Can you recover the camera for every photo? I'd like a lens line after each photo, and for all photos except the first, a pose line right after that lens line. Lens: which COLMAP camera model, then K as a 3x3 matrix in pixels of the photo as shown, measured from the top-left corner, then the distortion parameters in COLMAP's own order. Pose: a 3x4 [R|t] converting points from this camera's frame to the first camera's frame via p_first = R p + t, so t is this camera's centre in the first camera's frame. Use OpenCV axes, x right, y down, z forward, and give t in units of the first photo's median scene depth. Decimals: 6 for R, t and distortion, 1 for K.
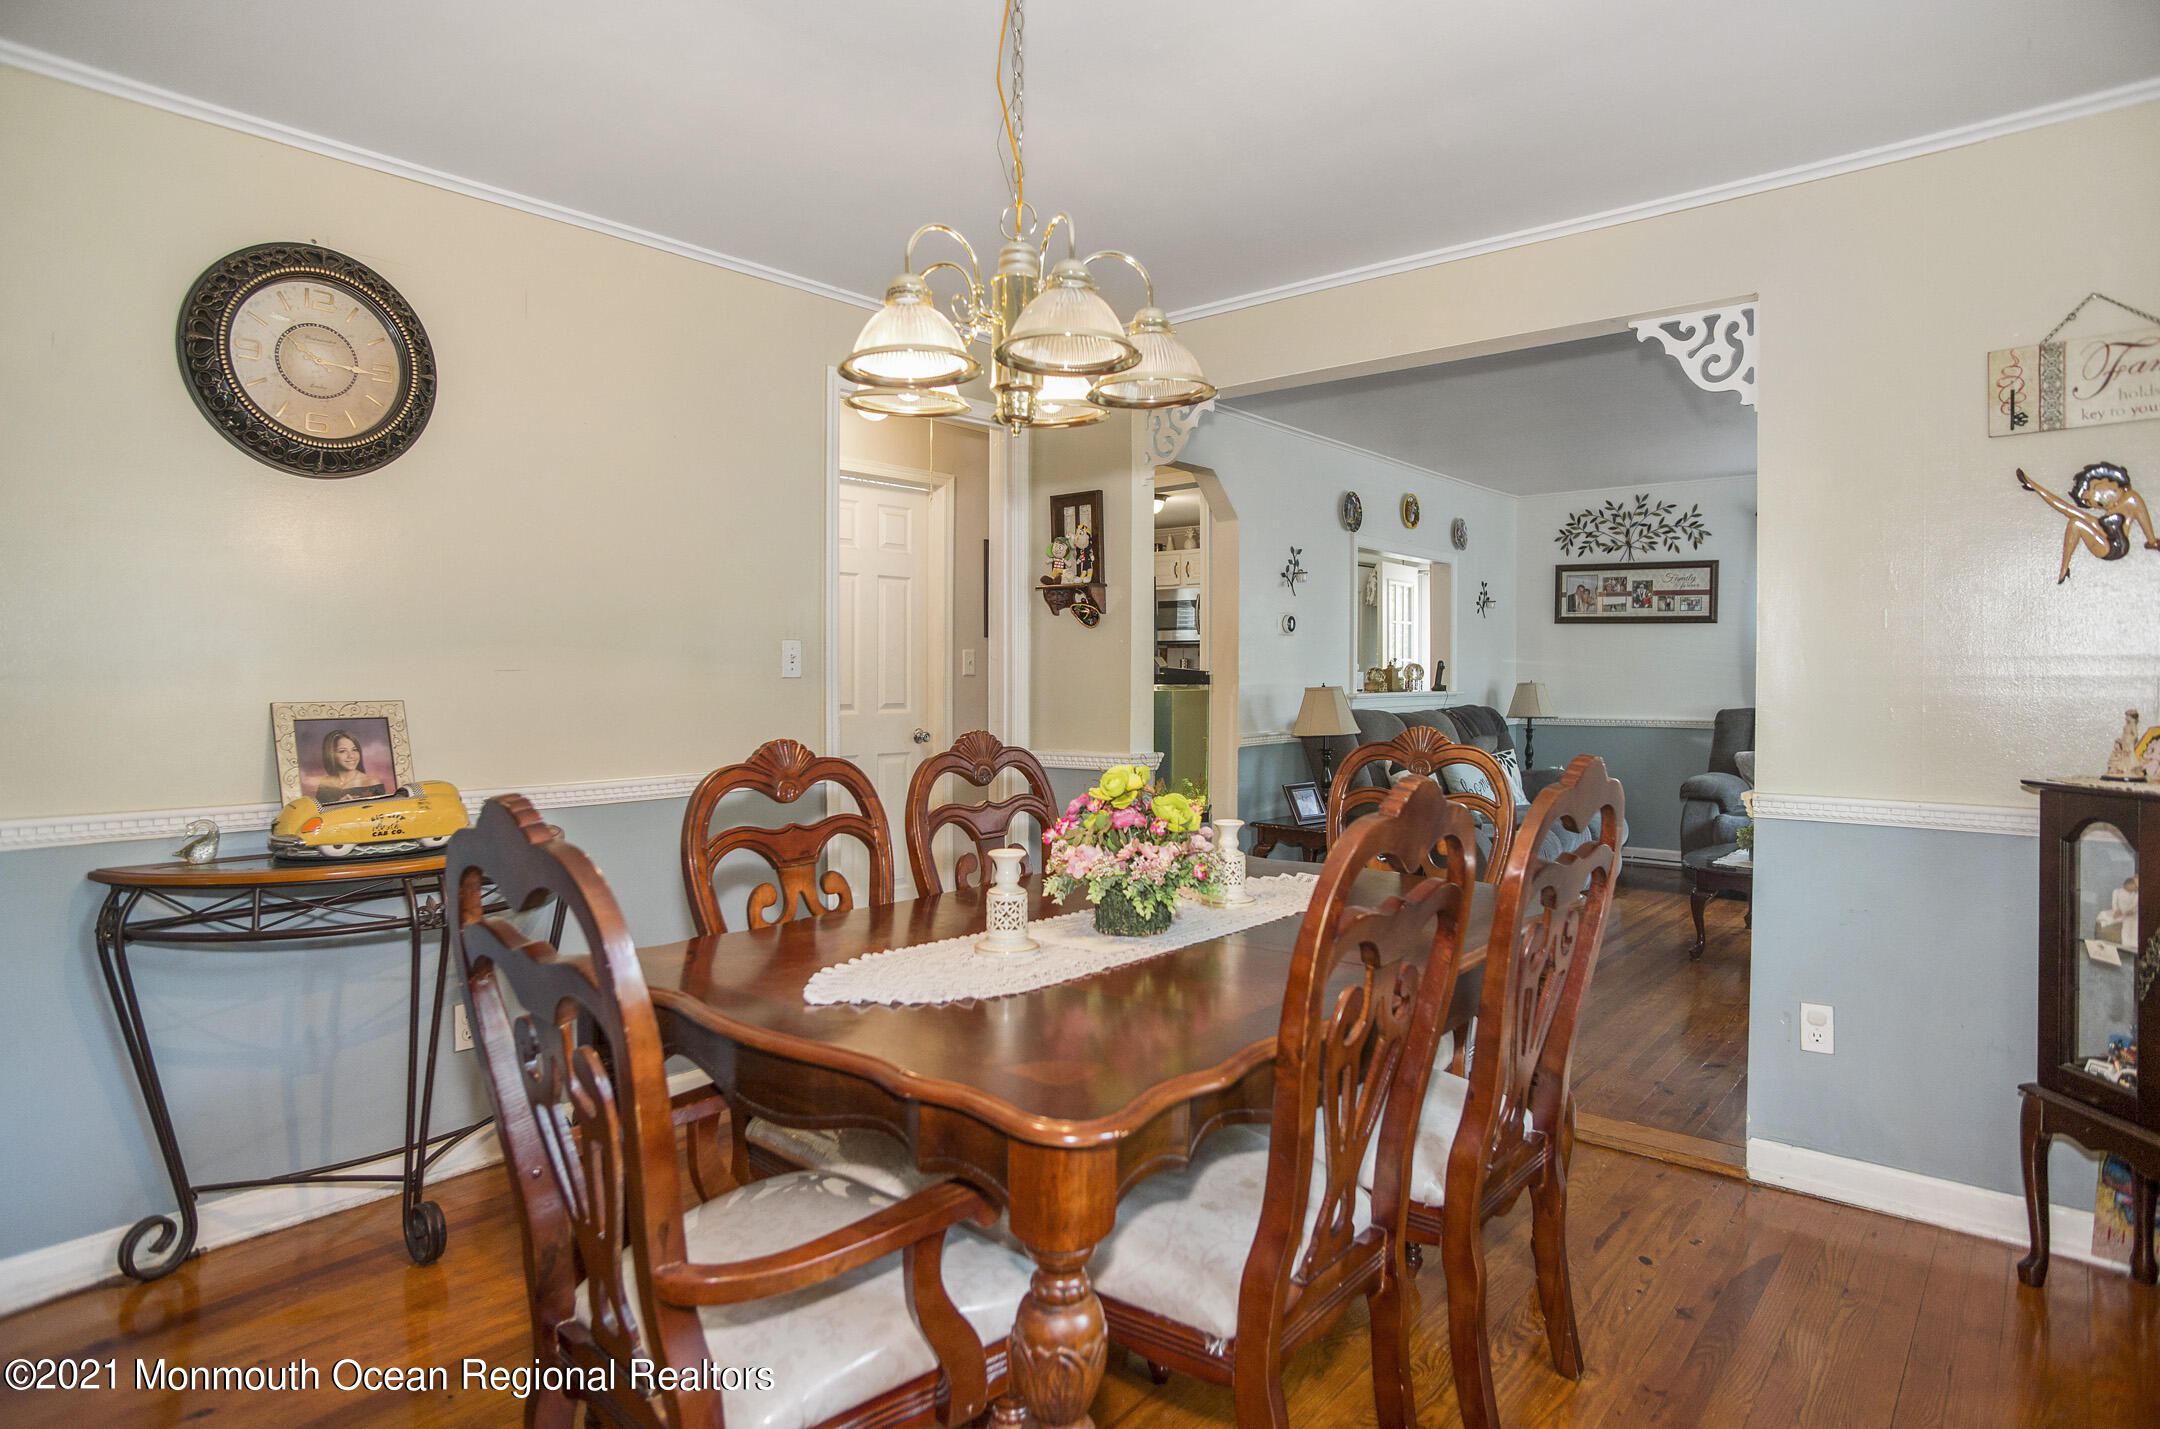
lens RADIAL K [[1239.3, 0, 1099.4], [0, 1239.3, 688.4], [0, 0, 1]] dist [-0.000193, 0.003599]
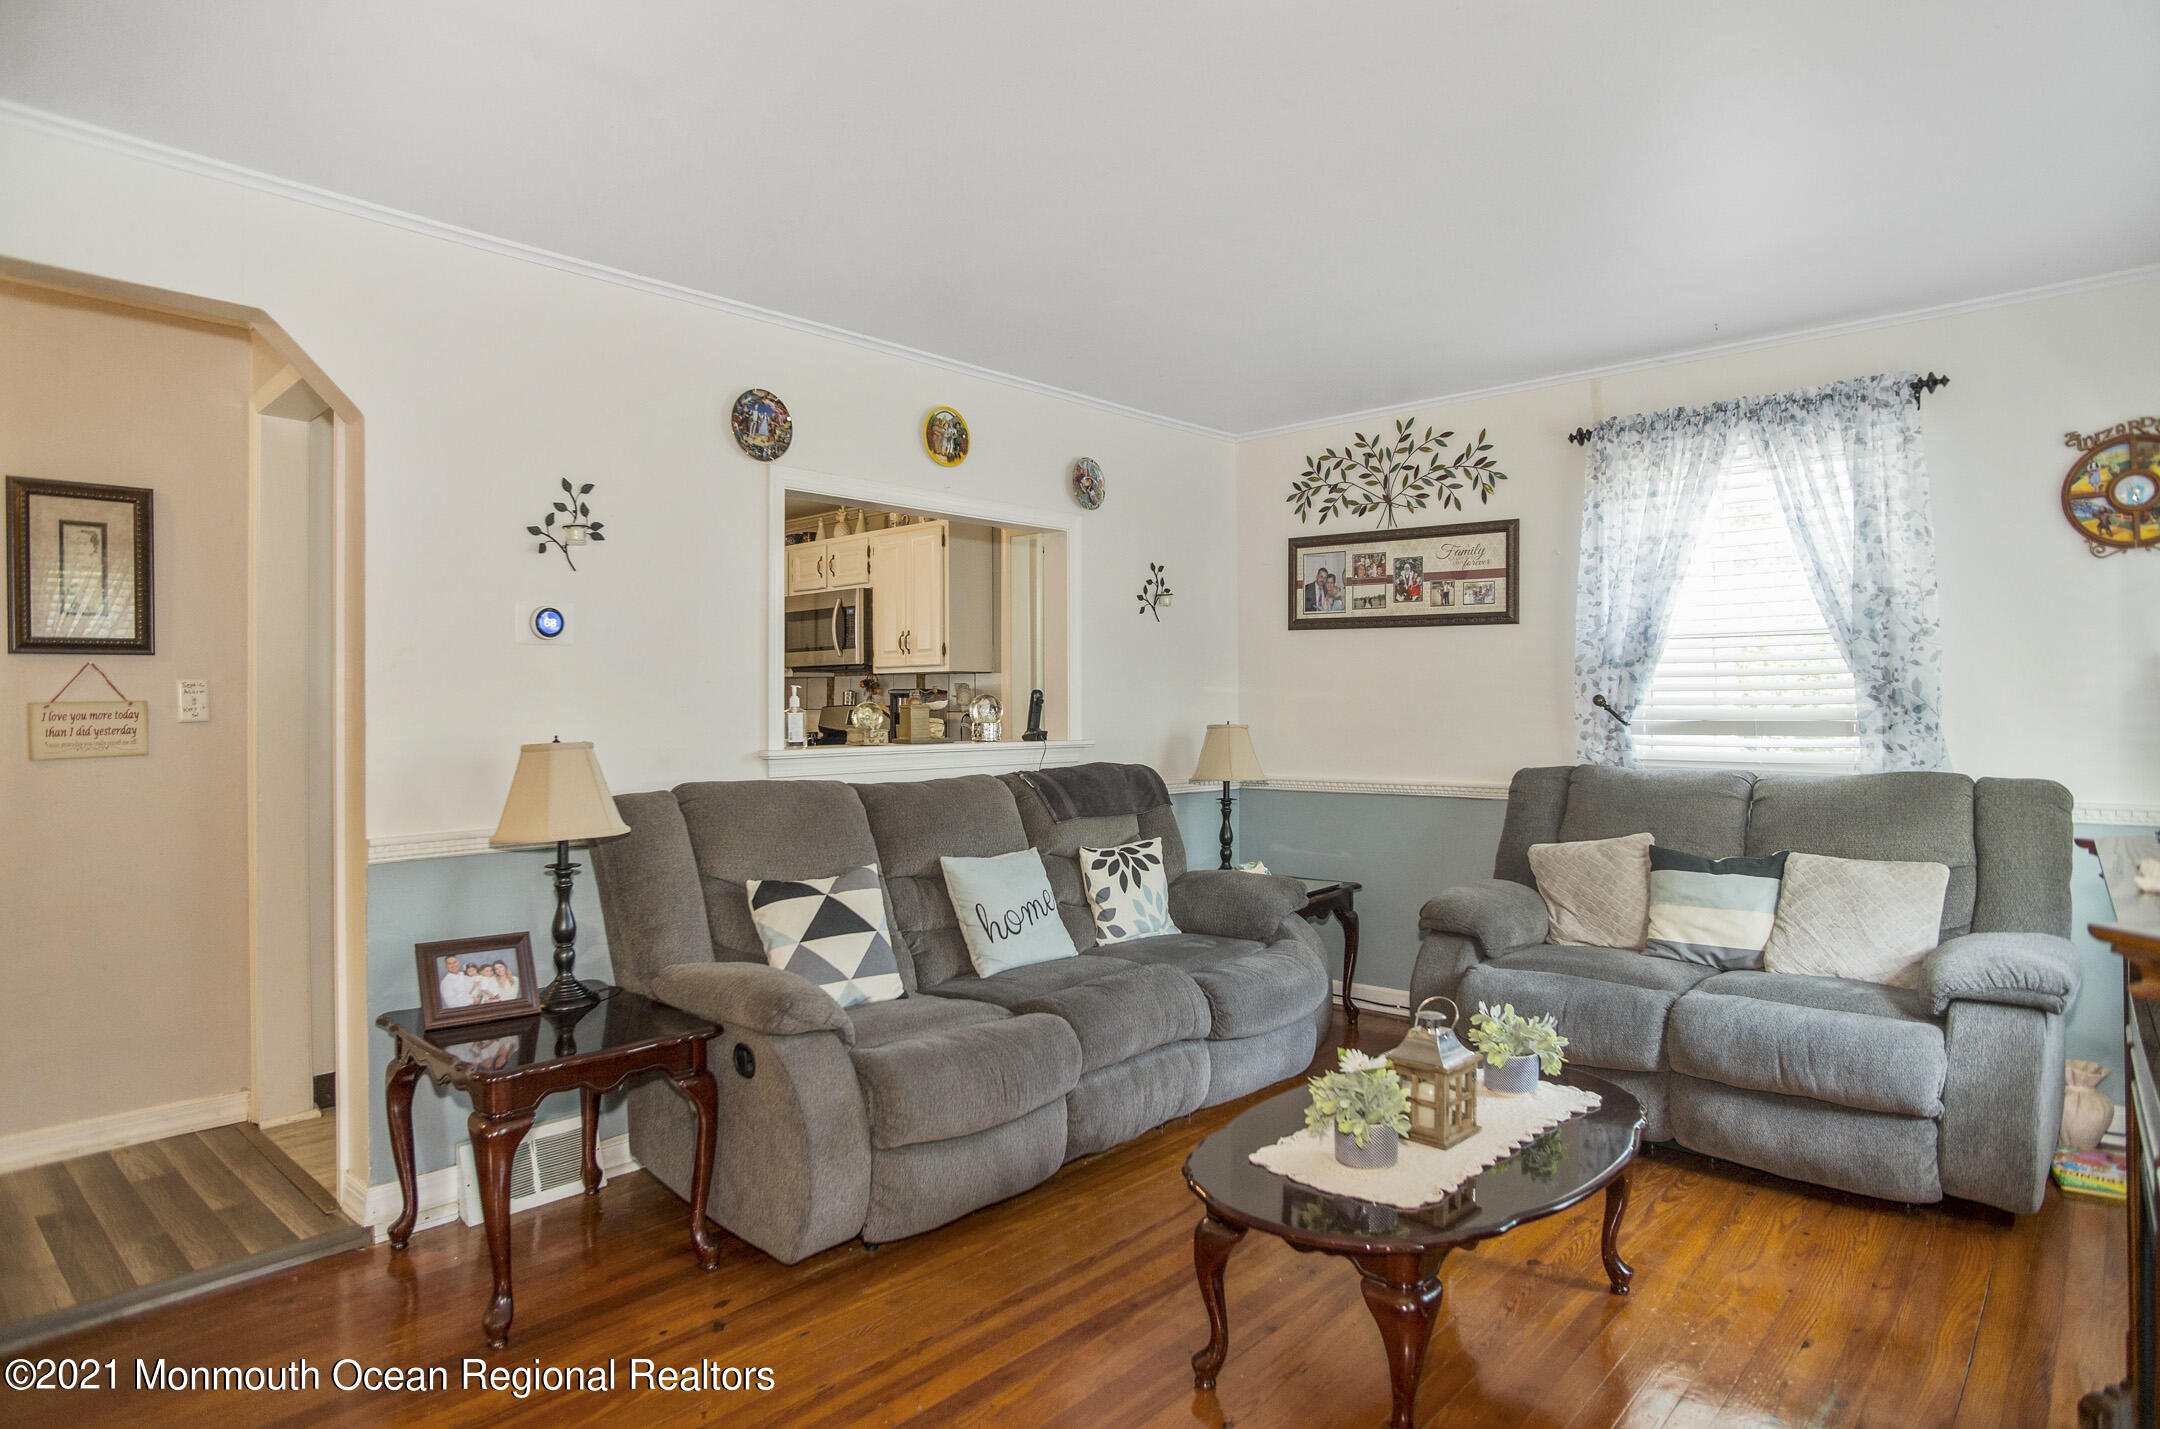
lens RADIAL K [[1240.7, 0, 1067.5], [0, 1240.7, 687.4], [0, 0, 1]] dist [-0.002931, 0.000508]
pose [[0.998115, -0.009273, -0.060668, 0.307523], [0.007782, 0.999663, -0.024769, -0.008331], [0.060877, 0.024250, 0.997851, 0.376798]]
